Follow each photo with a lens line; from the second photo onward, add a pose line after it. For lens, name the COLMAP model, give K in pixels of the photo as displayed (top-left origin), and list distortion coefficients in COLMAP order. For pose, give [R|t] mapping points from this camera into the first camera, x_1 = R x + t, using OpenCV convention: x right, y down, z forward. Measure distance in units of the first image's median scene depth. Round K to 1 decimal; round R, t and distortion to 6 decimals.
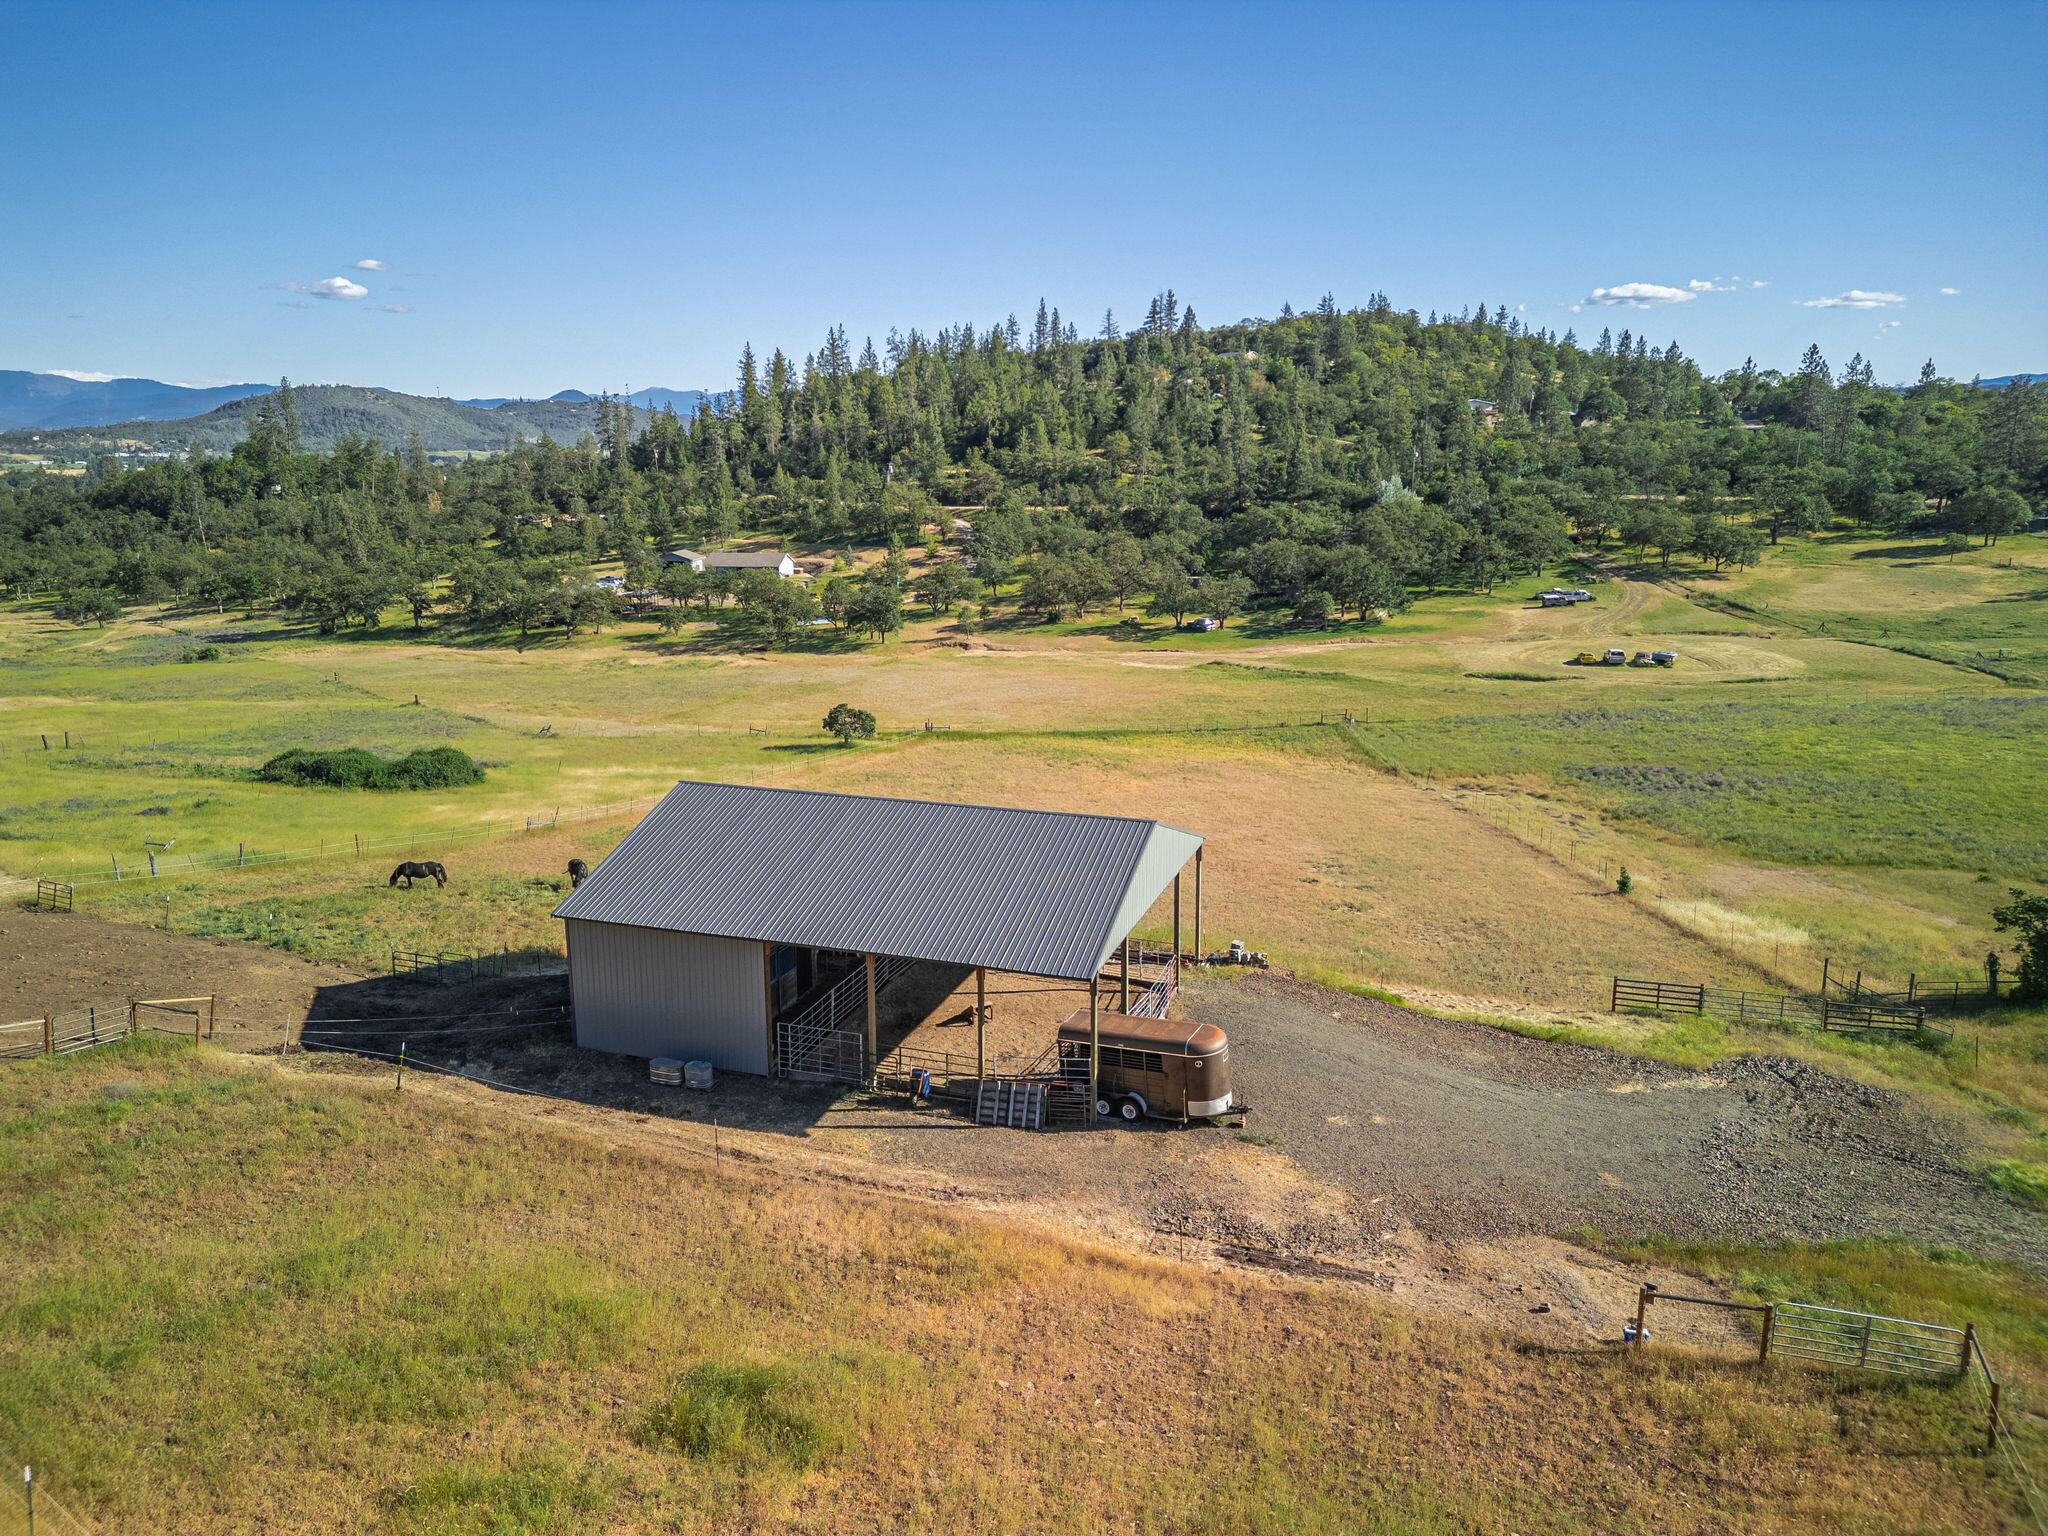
lens RADIAL K [[1427.9, 0, 1023.0], [0, 1427.9, 765.9], [0, 0, 1]] dist [0.102925, -0.120886]
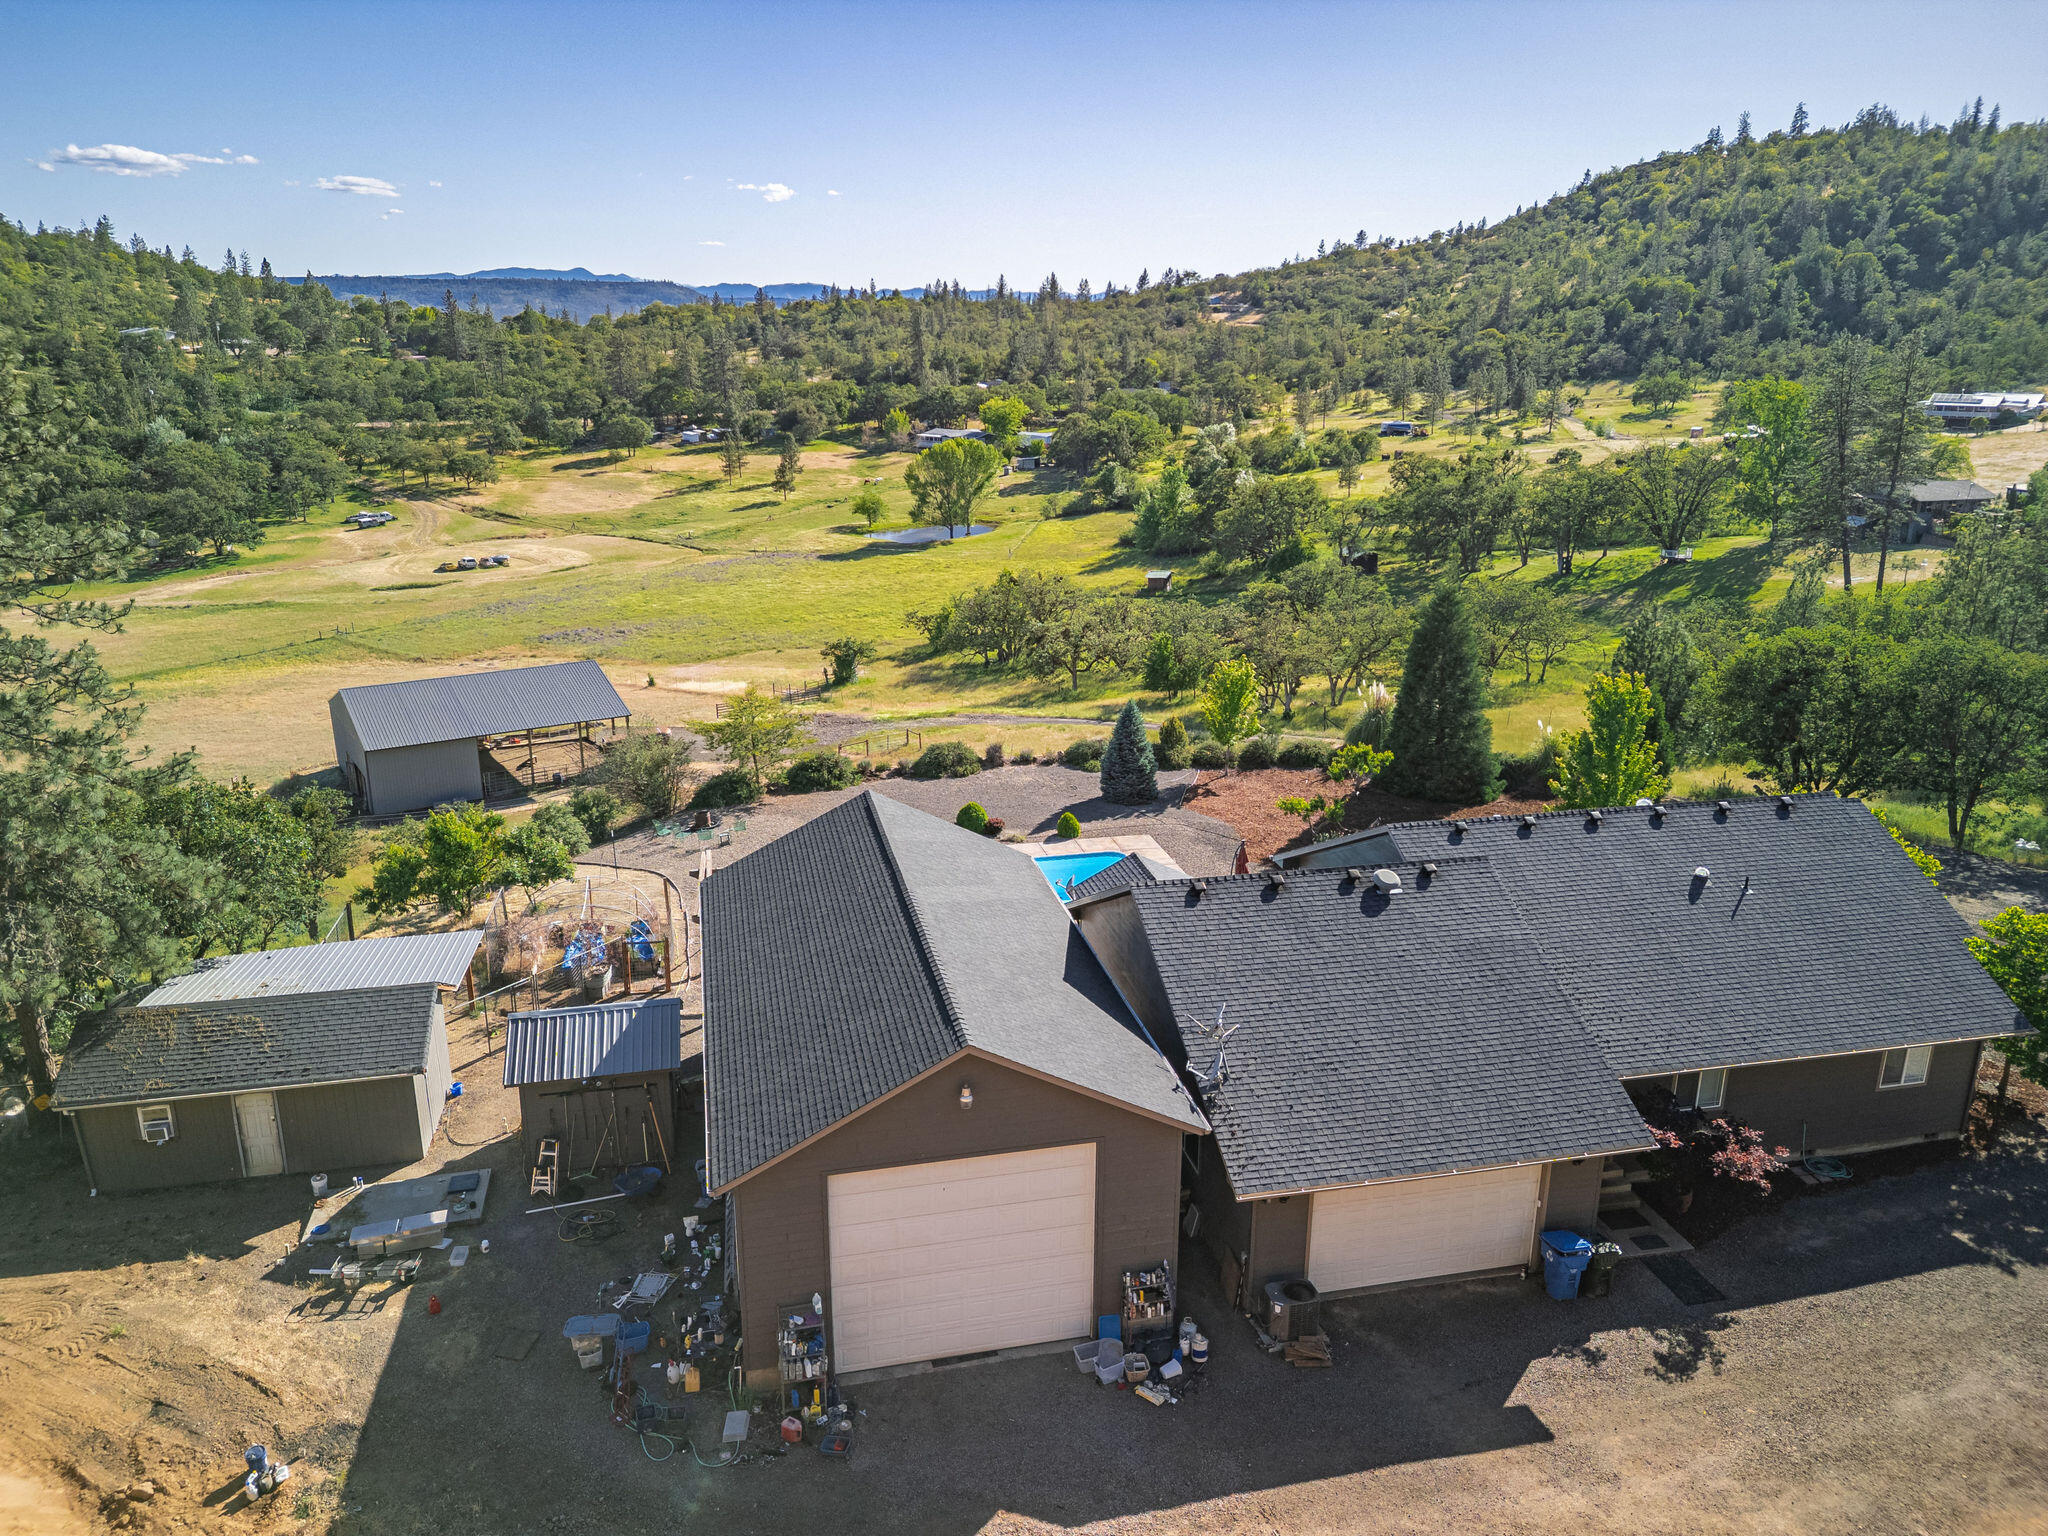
lens RADIAL K [[1429.8, 0, 1024.0], [0, 1429.8, 768.0], [0, 0, 1]] dist [0.080103, -0.084048]
pose [[0.616130, -0.227588, 0.754047, -0.204355], [0.168846, 0.973253, 0.155786, -0.005960], [-0.769334, 0.031333, 0.638078, -0.165645]]
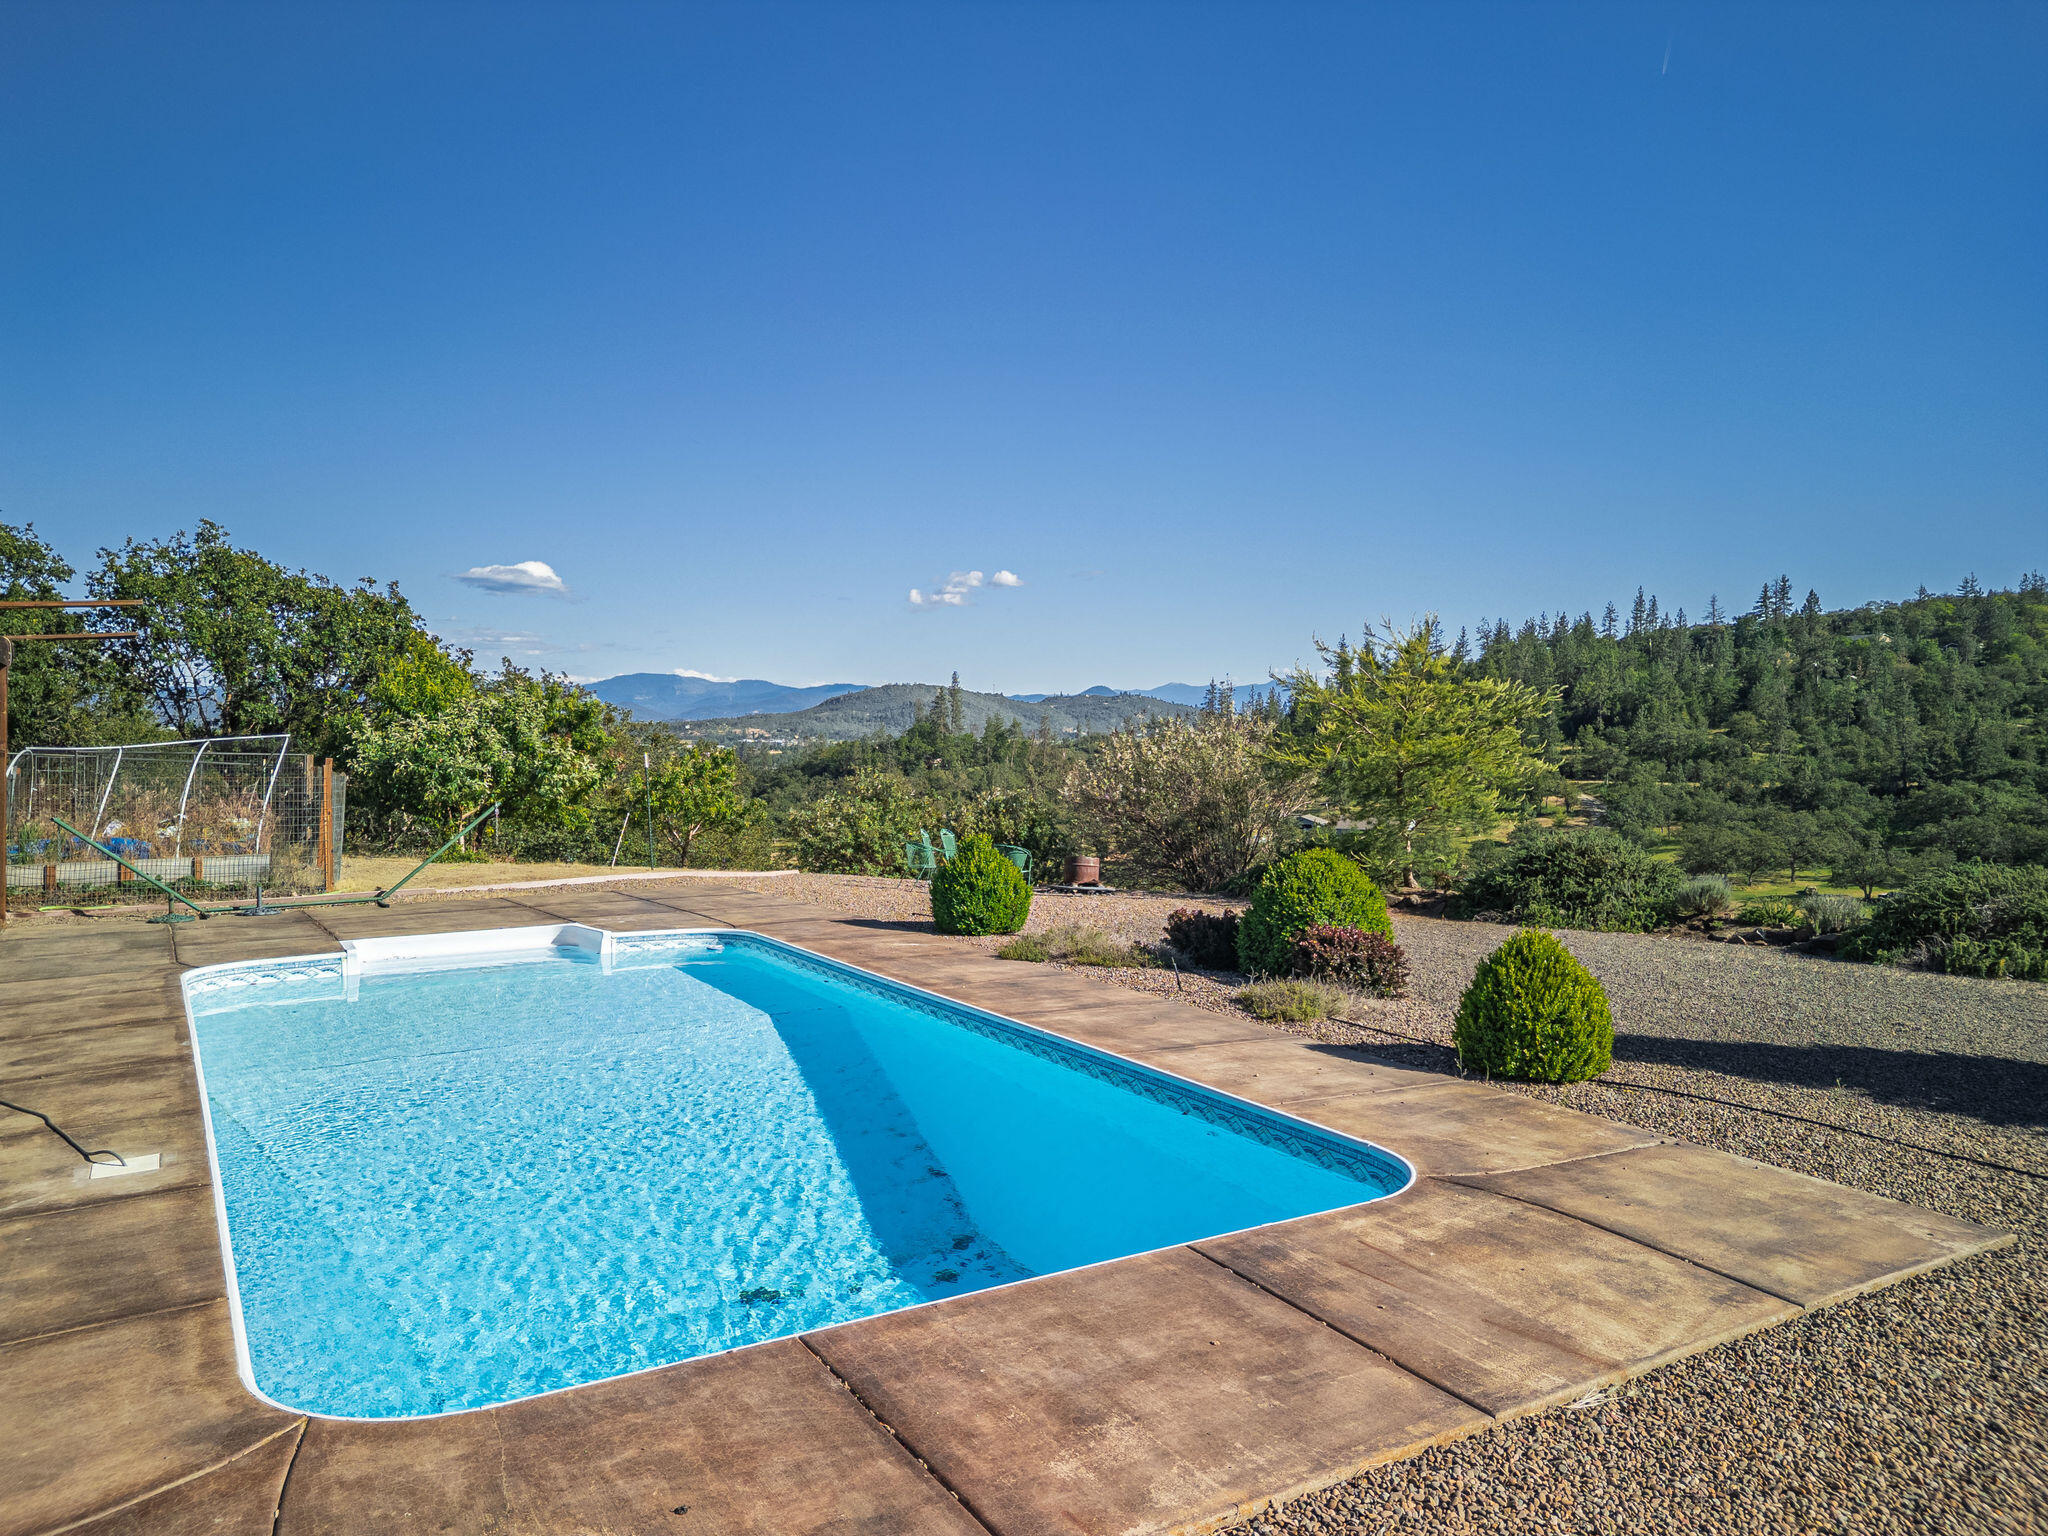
lens RADIAL K [[1422.5, 0, 1024.0], [0, 1422.5, 768.0], [0, 0, 1]] dist [0.100212, -0.100907]
pose [[0.940600, 0.017108, -0.339085, -0.070524], [-0.082893, 0.980077, -0.180492, 0.029957], [0.329241, 0.197879, 0.923279, -0.085861]]
